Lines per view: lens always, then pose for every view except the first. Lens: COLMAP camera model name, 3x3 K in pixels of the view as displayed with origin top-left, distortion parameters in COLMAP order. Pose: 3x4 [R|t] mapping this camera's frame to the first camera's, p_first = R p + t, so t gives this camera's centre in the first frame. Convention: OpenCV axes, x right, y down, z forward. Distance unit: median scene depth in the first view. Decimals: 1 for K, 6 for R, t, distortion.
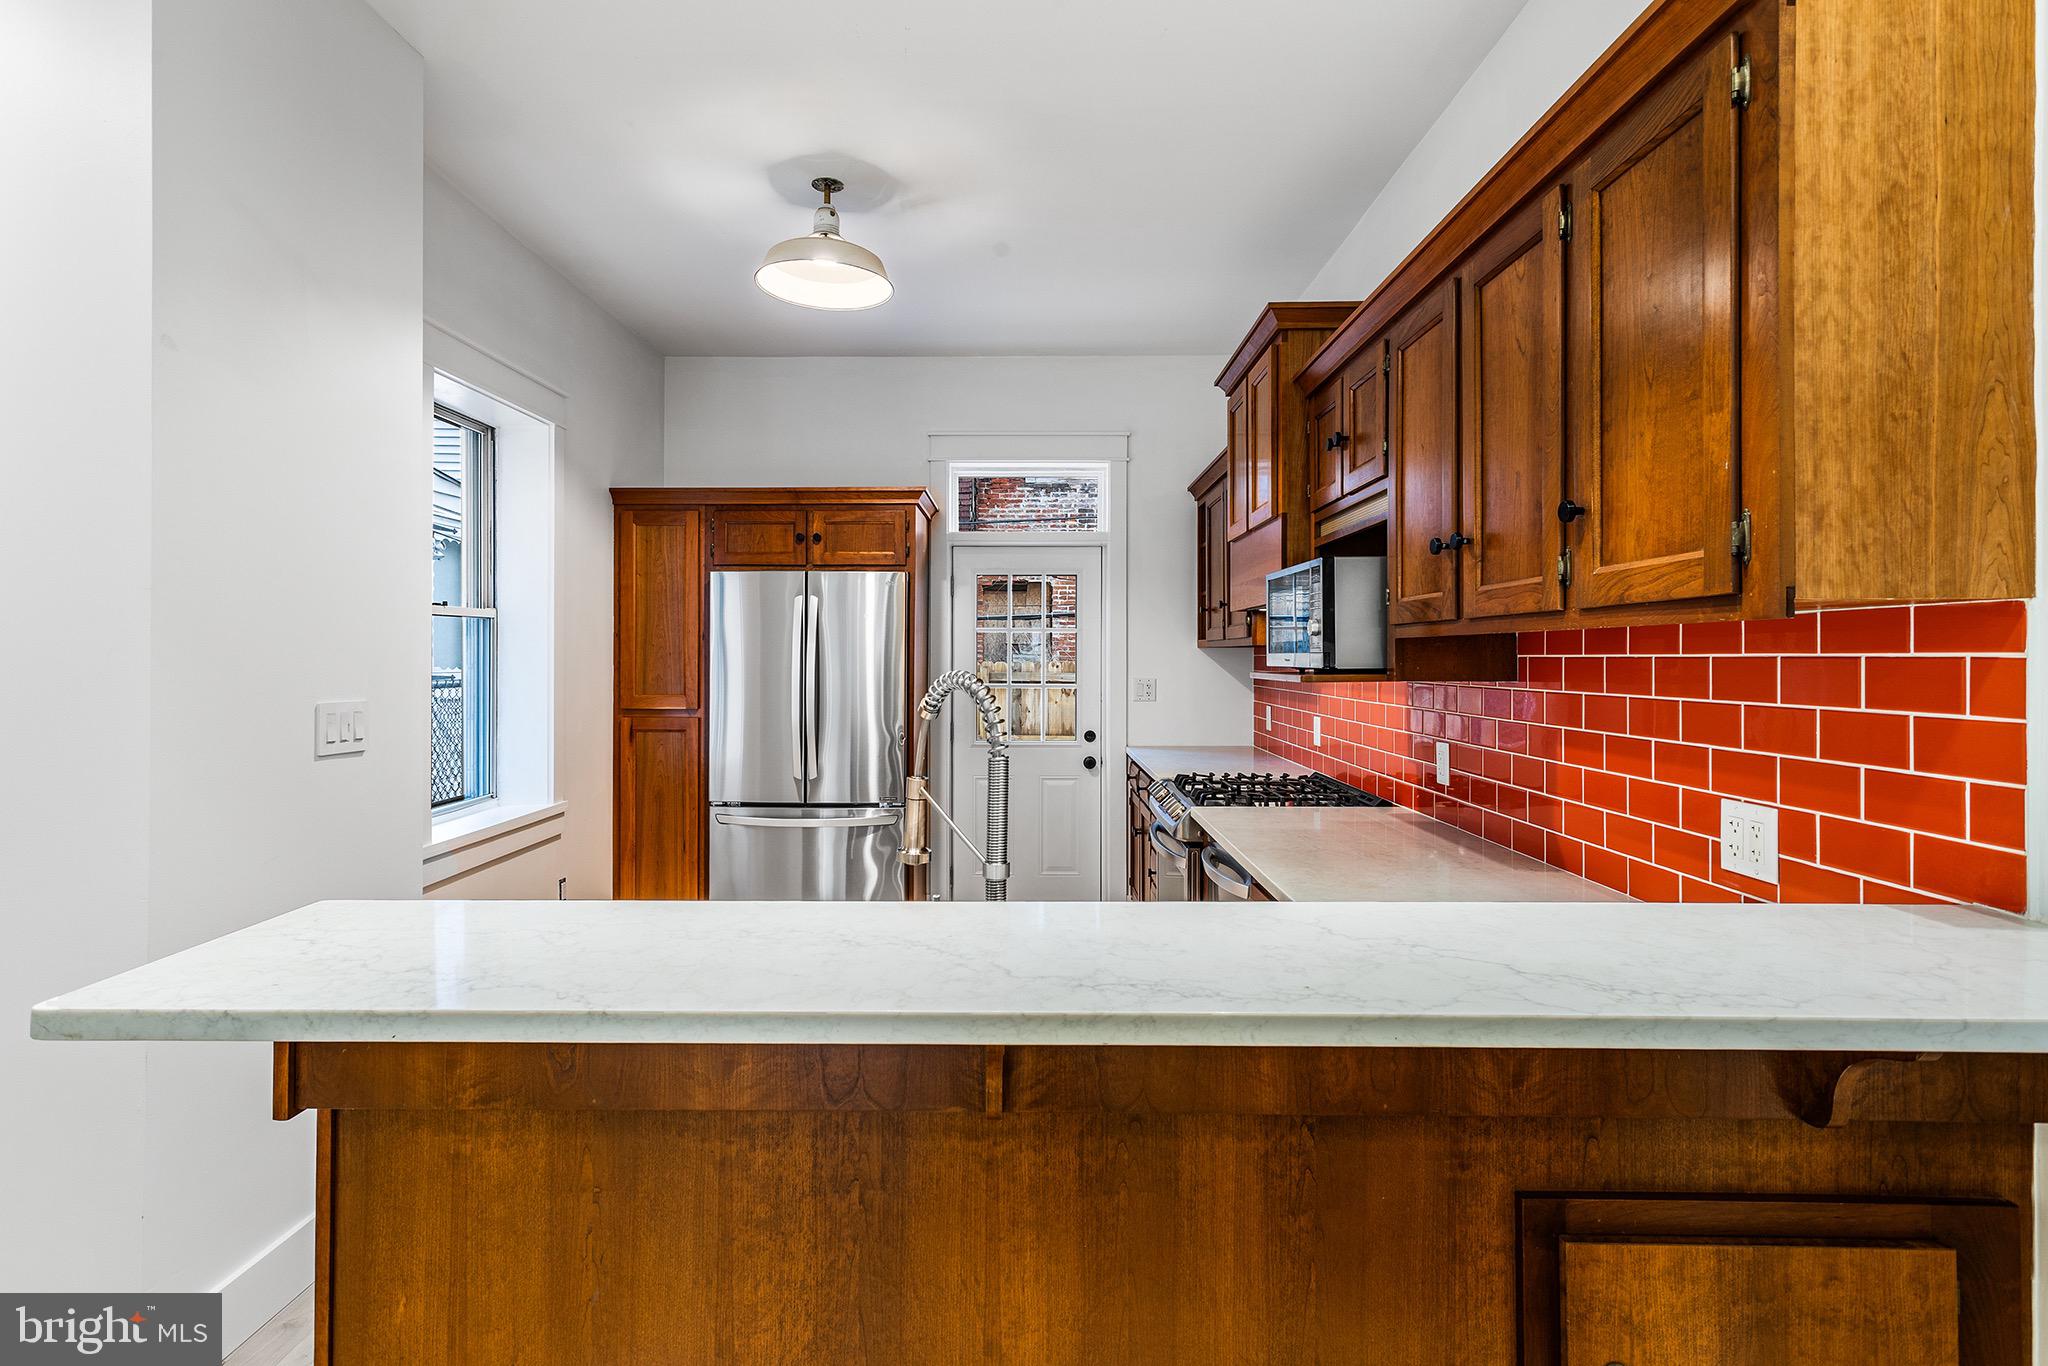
lens RADIAL K [[979.7, 0, 1025.6], [0, 979.7, 654.0], [0, 0, 1]] dist [0.004639, 0.001746]
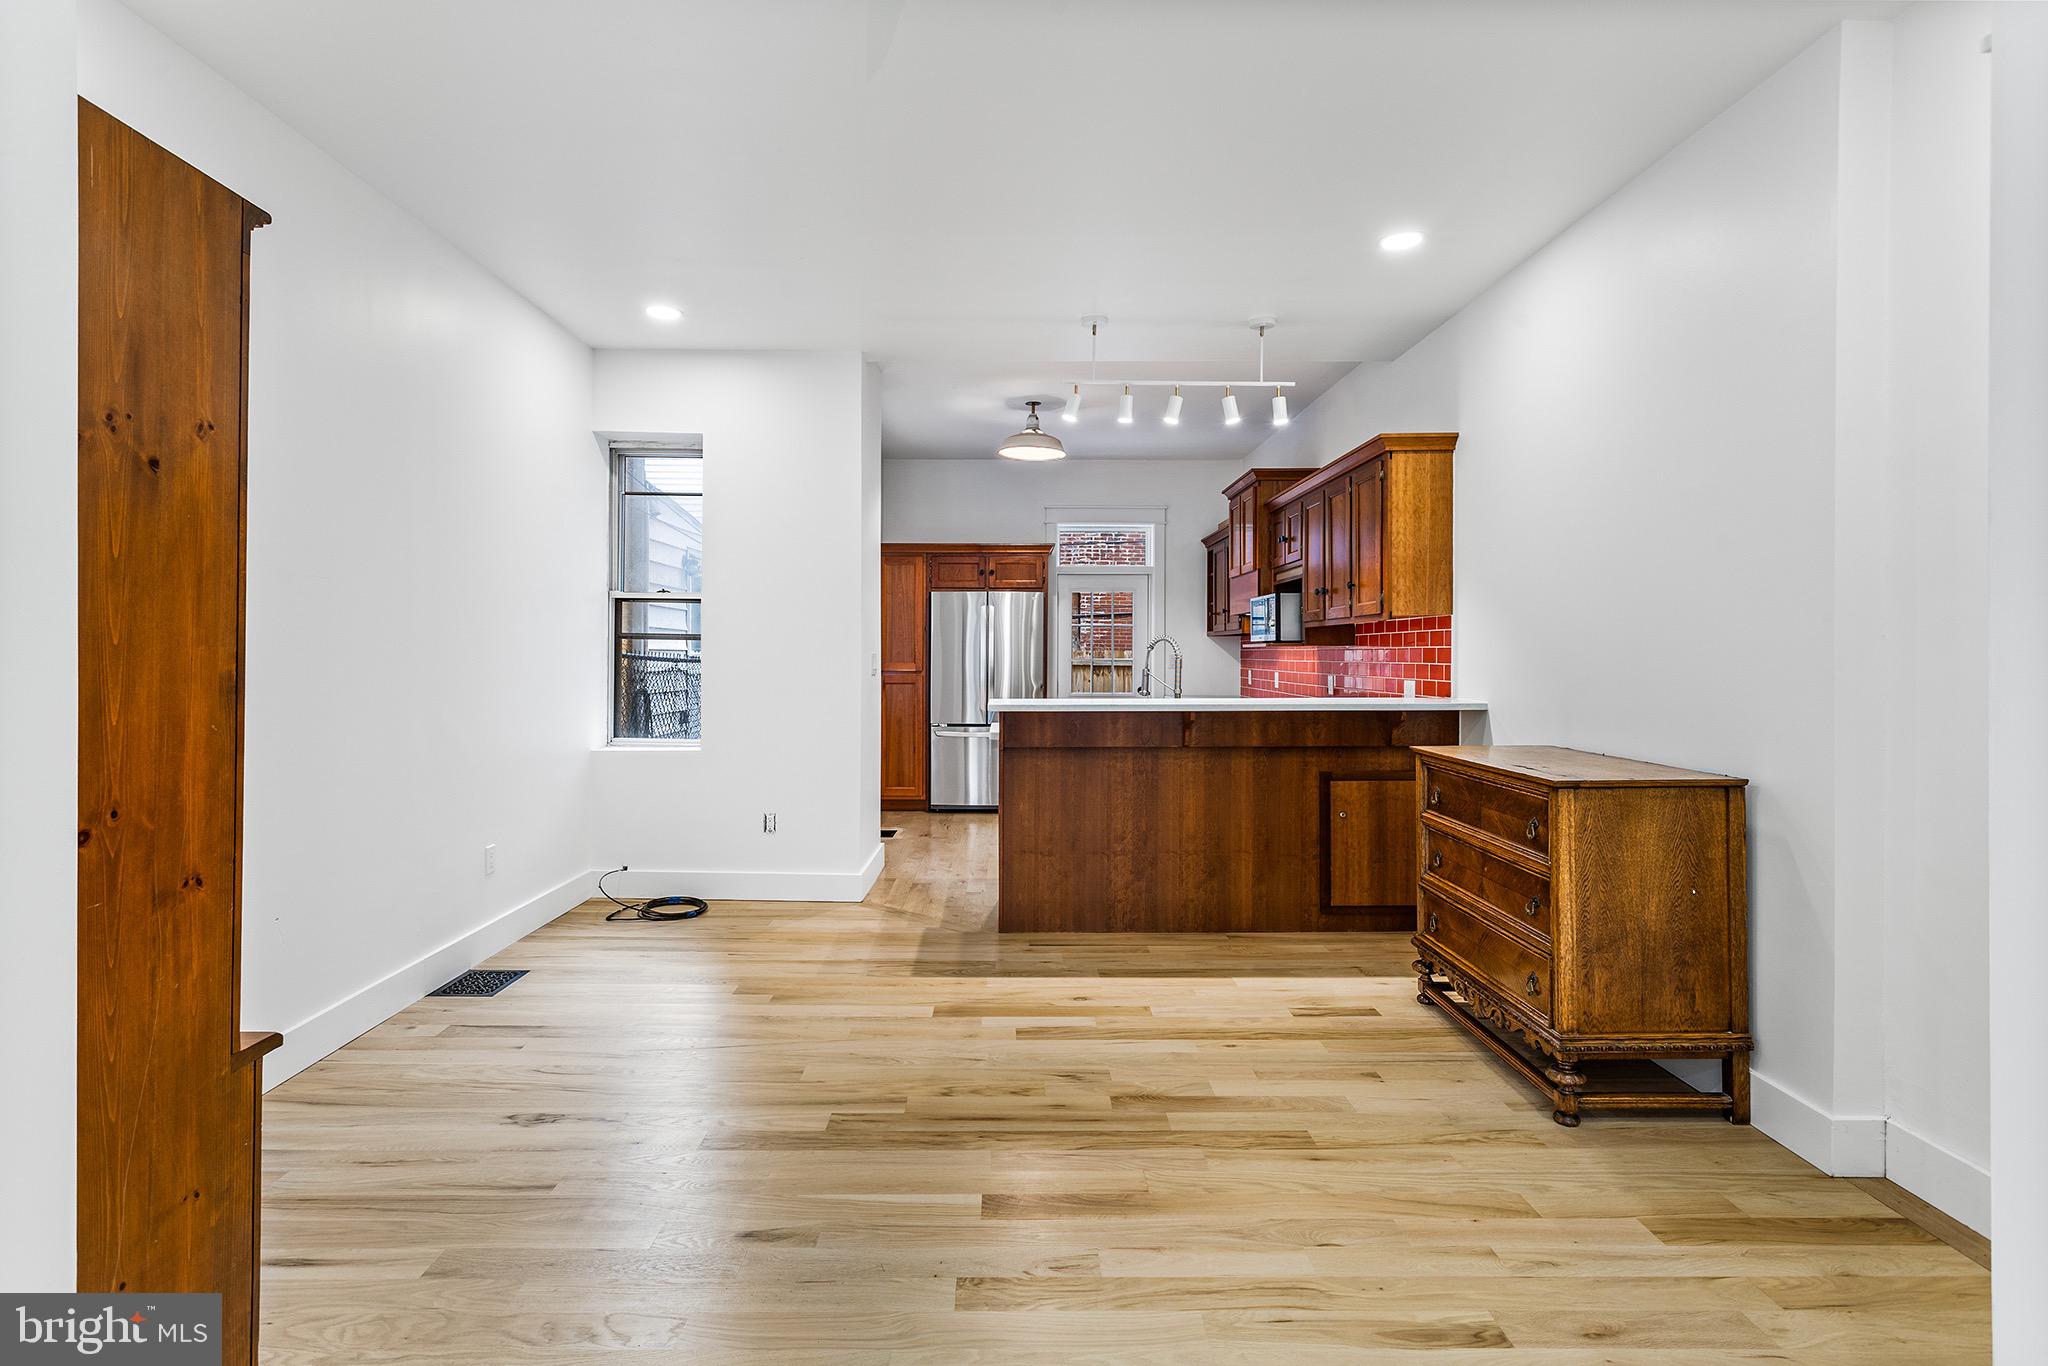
lens RADIAL K [[979.7, 0, 1021.4], [0, 979.7, 657.1], [0, 0, 1]] dist [0.004639, 0.001746]
pose [[0.999801, -0.000708, 0.019916, -0.342453], [0.000614, 0.999989, 0.004756, 0.041442], [-0.019919, -0.004743, 0.999790, -1.300126]]
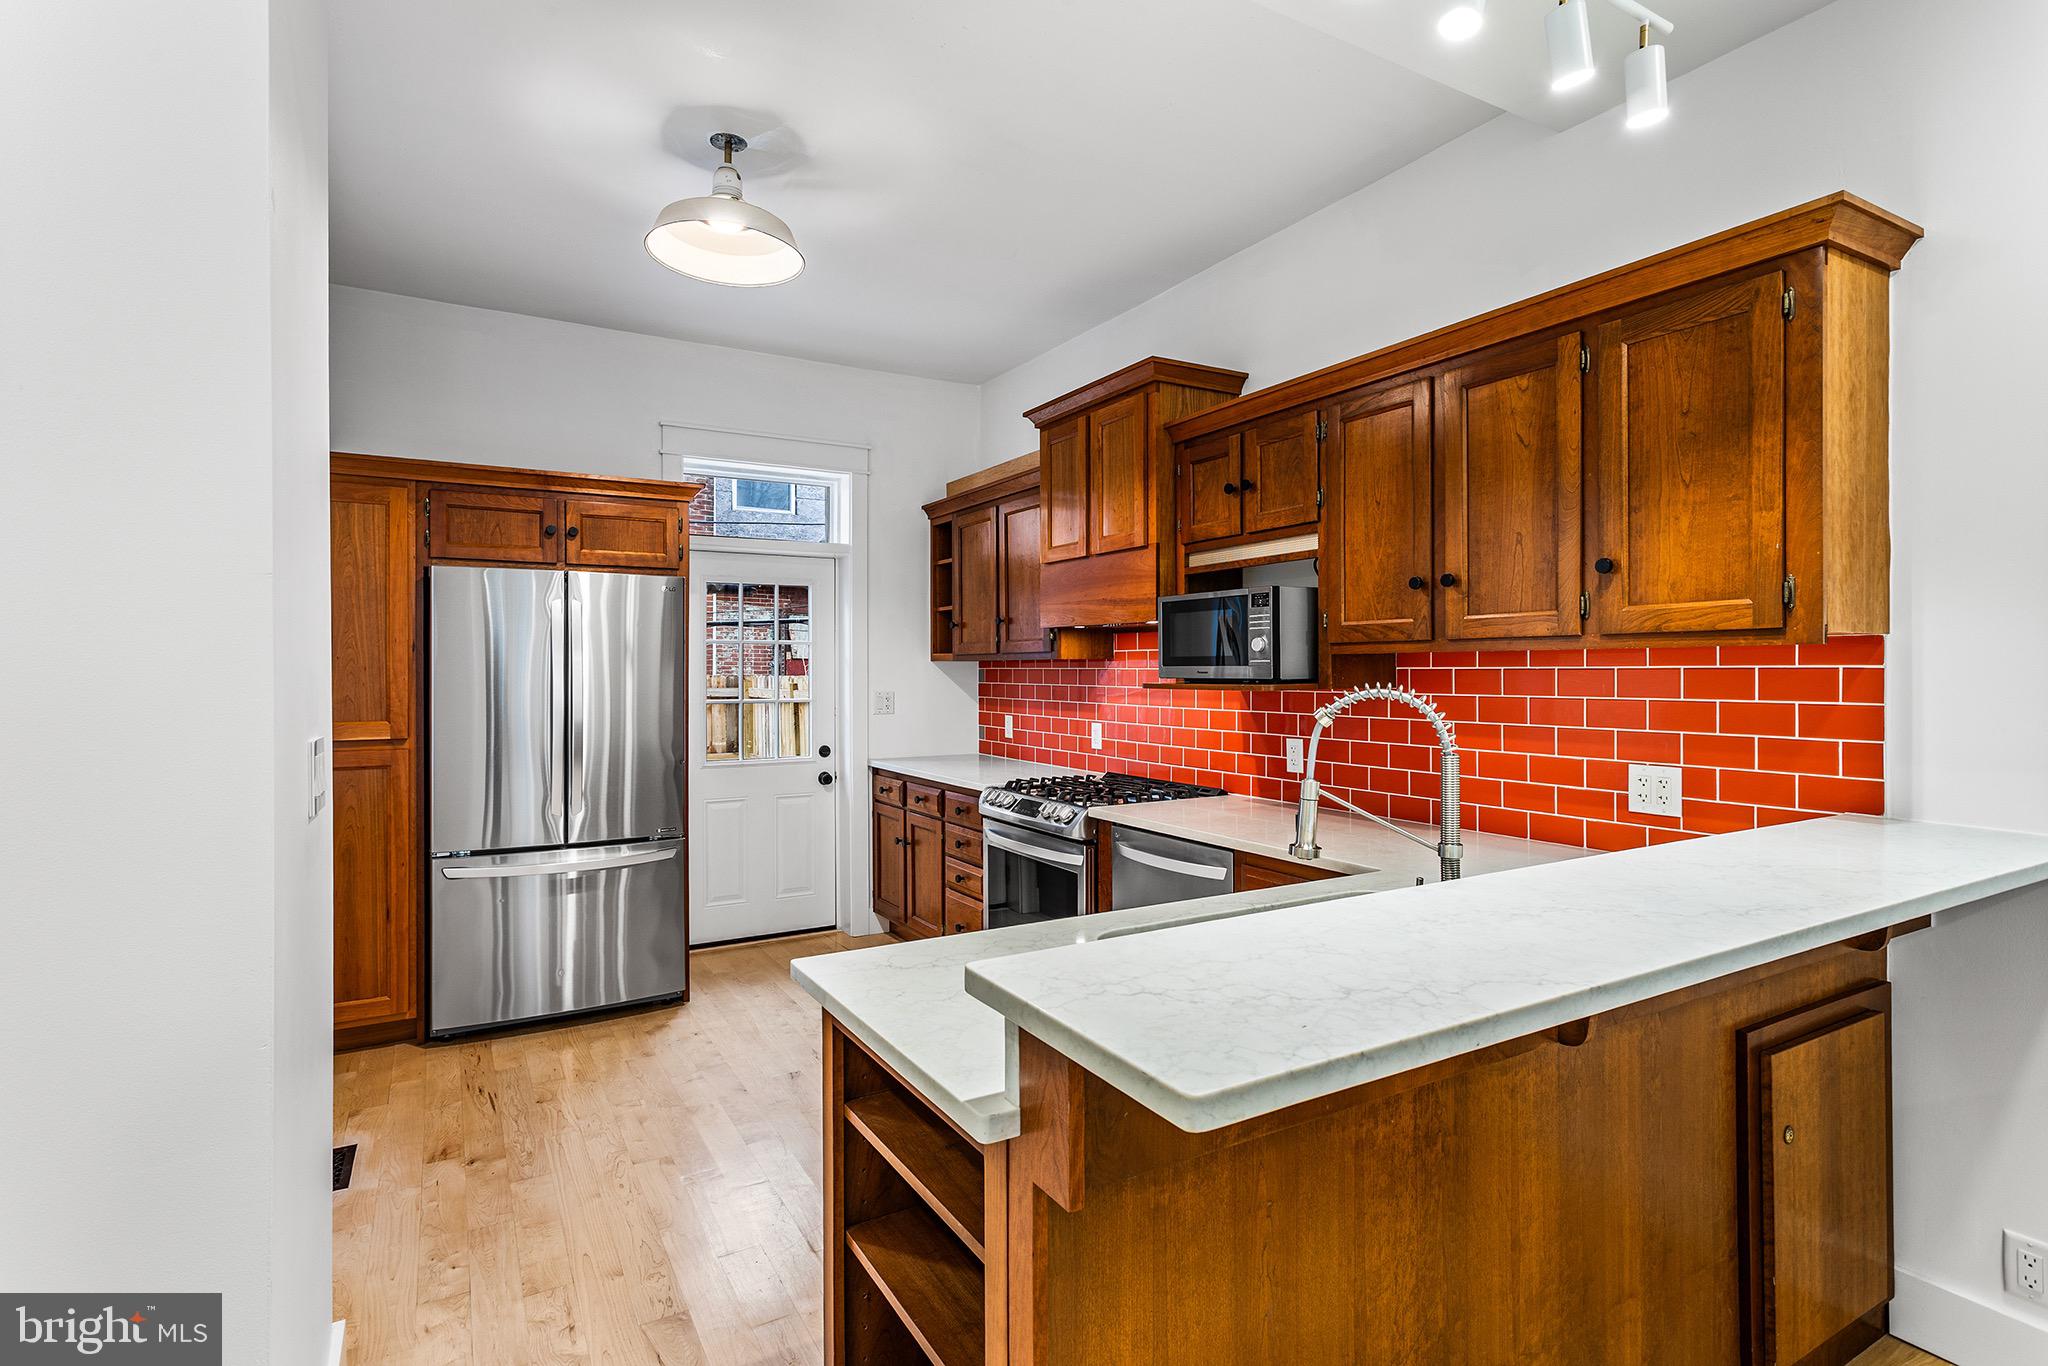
lens RADIAL K [[979.7, 0, 997.8], [0, 979.7, 672.2], [0, 0, 1]] dist [0.004639, 0.001746]
pose [[0.864531, -0.004927, 0.502556, -0.566868], [0.002486, 0.999982, 0.005527, -0.001075], [-0.502574, -0.003529, 0.864527, 0.133244]]
